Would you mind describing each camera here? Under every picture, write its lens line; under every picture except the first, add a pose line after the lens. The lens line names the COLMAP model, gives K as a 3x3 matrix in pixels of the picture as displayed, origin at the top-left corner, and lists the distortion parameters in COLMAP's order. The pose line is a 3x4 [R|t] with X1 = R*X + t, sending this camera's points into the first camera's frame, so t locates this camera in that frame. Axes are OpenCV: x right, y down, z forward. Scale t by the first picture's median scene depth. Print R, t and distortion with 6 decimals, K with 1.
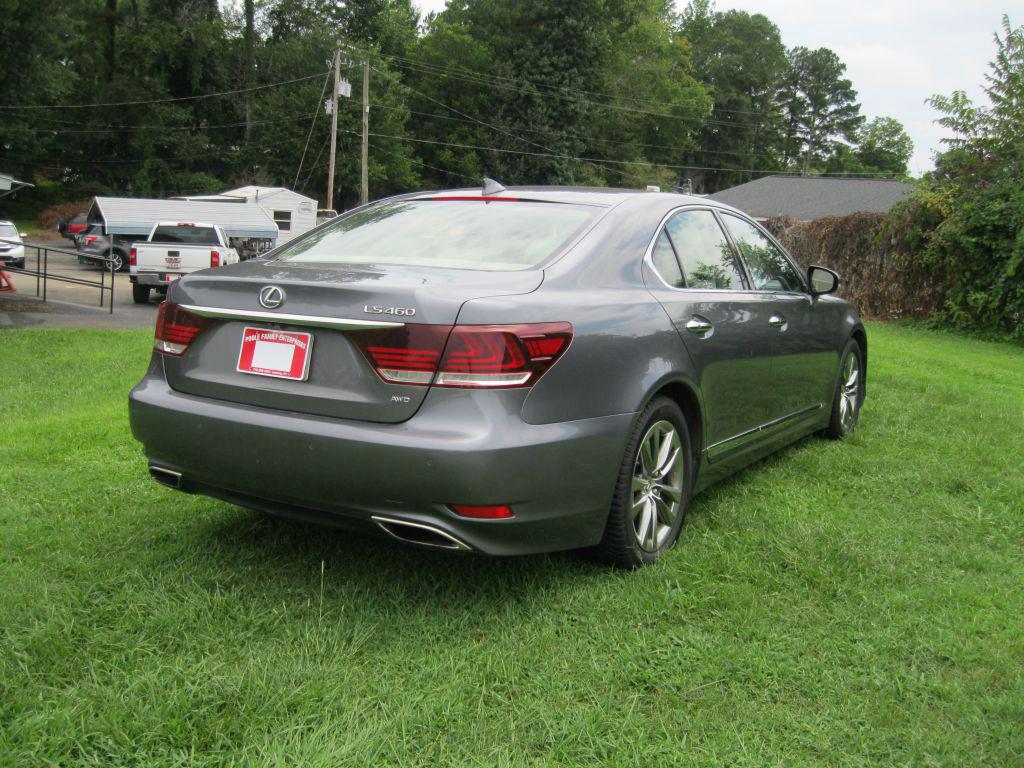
lens RADIAL K [[1037.0, 0, 512.0], [0, 1037.0, 384.0], [0, 0, 1]] dist [-0.116740, 0.042651]
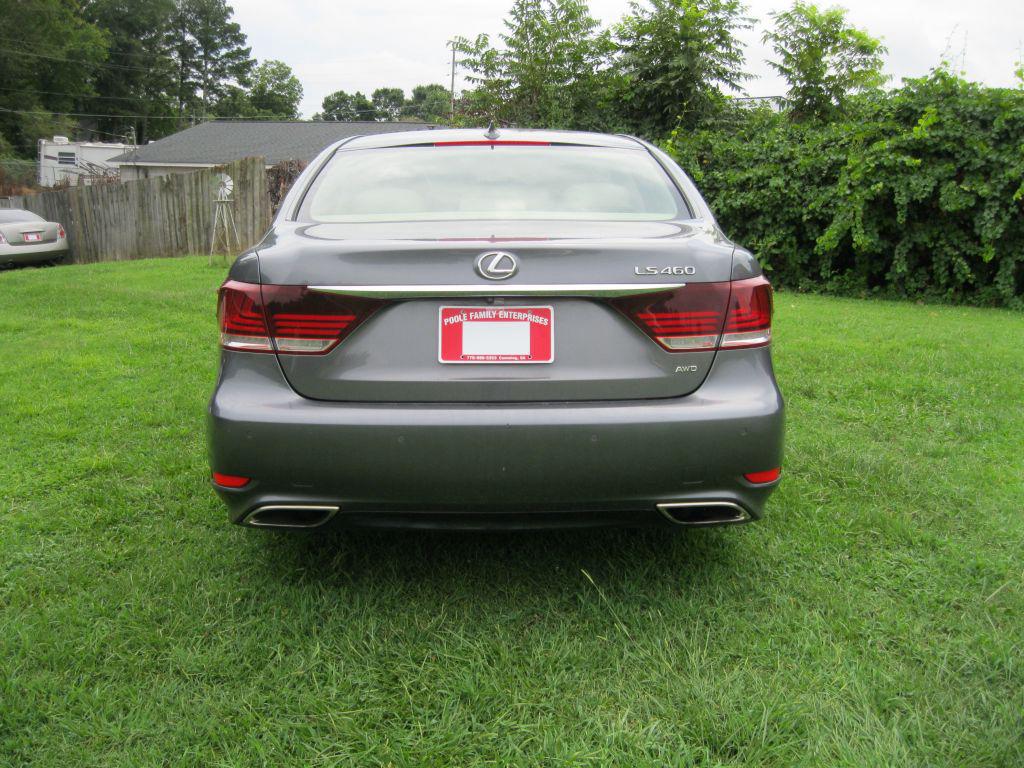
lens RADIAL K [[1037.0, 0, 512.0], [0, 1037.0, 384.0], [0, 0, 1]] dist [-0.116740, 0.042651]
pose [[0.845178, -0.134521, 0.517280, -0.639735], [0.107555, 0.990817, 0.081935, -0.056283], [-0.523552, -0.013614, 0.851885, 0.295132]]
